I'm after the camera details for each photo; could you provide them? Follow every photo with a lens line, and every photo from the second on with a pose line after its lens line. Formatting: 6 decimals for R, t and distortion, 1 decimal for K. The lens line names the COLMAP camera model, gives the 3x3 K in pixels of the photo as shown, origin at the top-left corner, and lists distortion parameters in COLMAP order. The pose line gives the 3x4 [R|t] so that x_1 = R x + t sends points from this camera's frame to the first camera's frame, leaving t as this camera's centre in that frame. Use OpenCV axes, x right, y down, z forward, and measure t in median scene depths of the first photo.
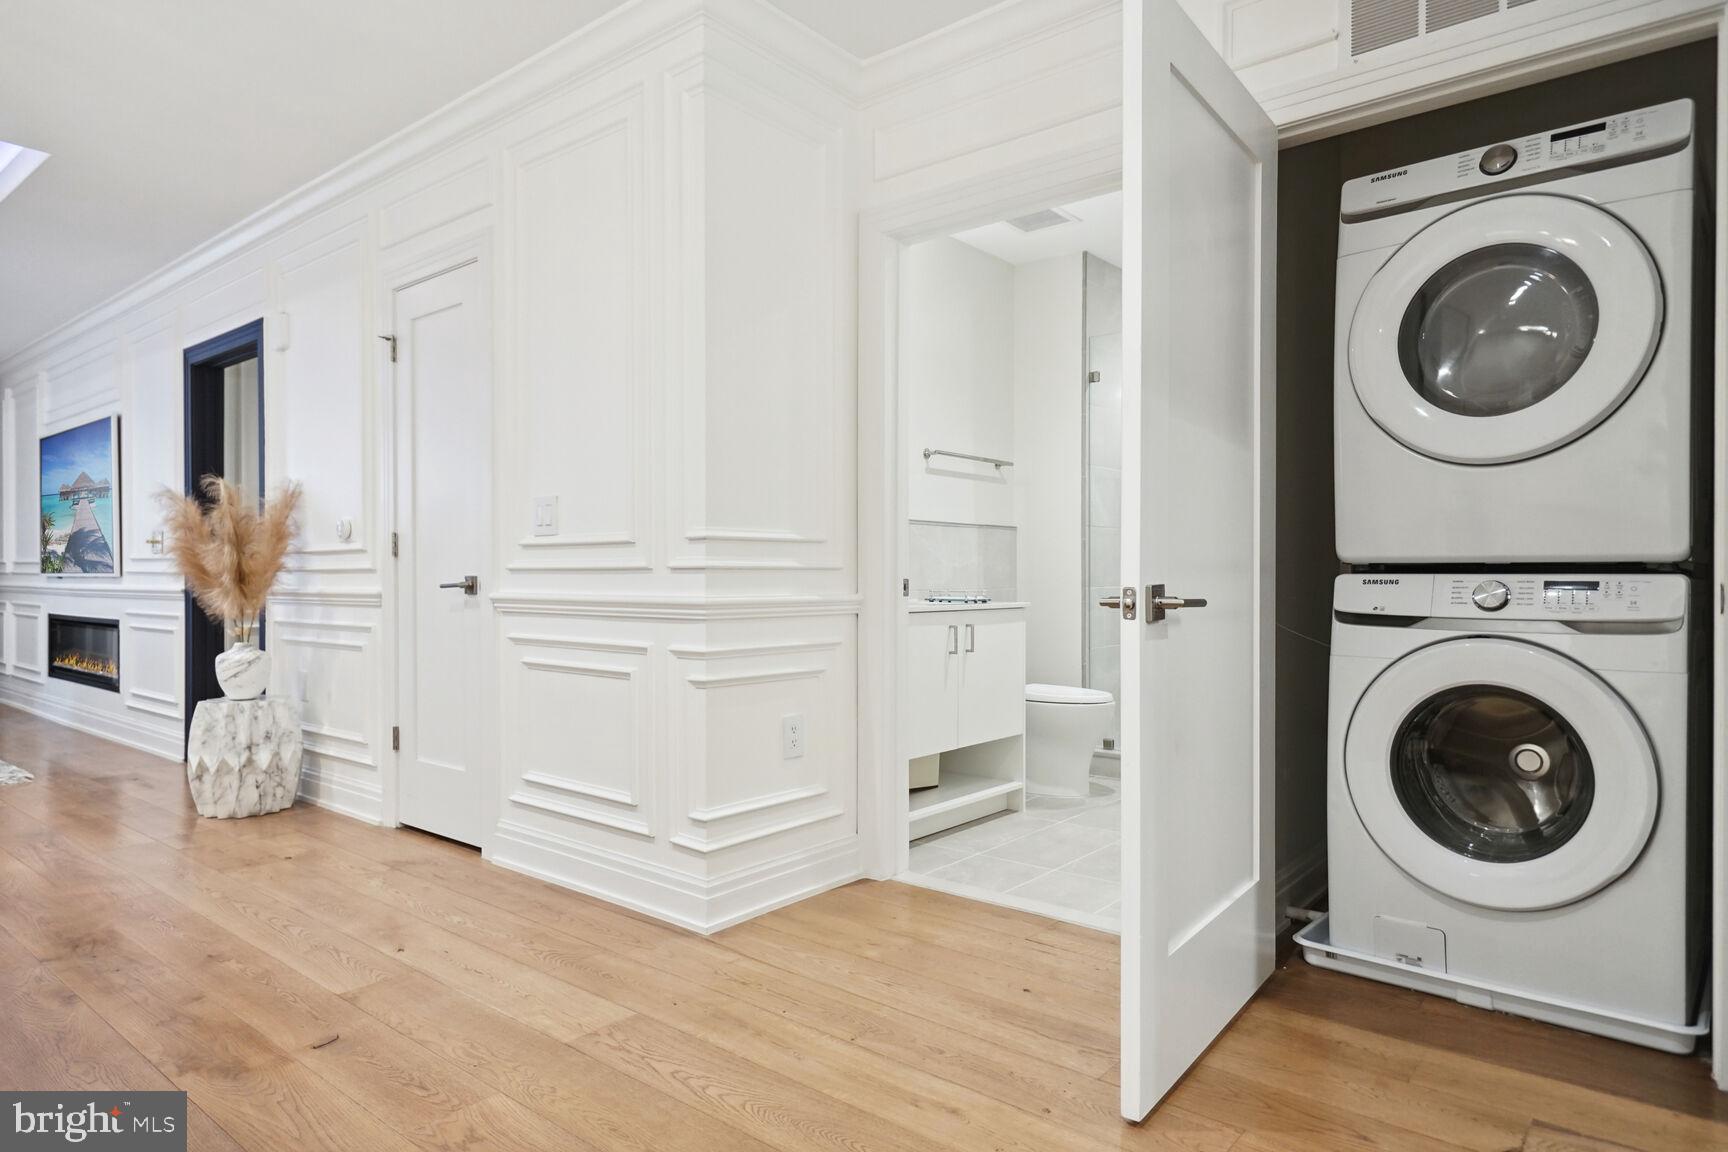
lens RADIAL K [[1012.0, 0, 846.6], [0, 1012.0, 579.3], [0, 0, 1]] dist [0.000645, -0.000617]
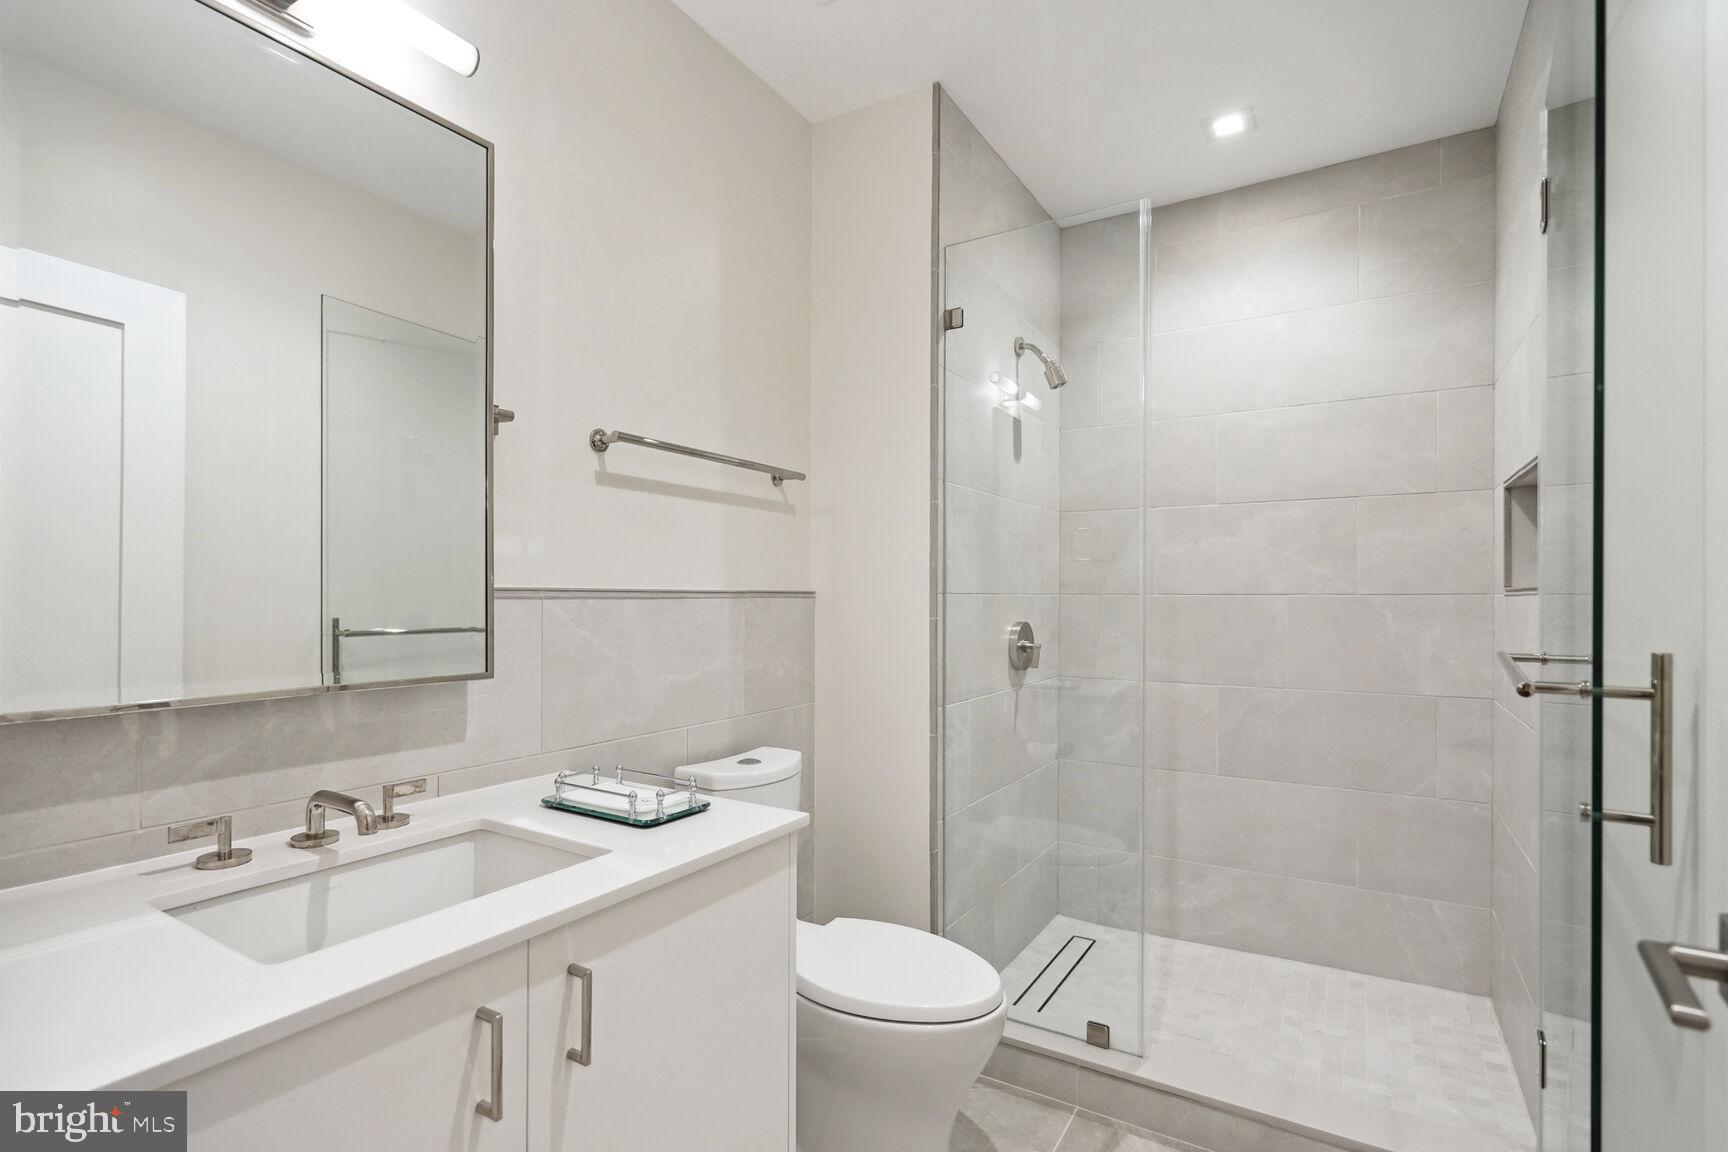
lens RADIAL K [[795.6, 0, 864.8], [0, 795.6, 591.0], [0, 0, 1]] dist [-0.004163, 0.000257]
pose [[0.987521, 0.002321, 0.157472, 0.131337], [-0.000963, 0.999962, -0.008697, -0.050485], [-0.157486, 0.008436, 0.987485, 0.589045]]
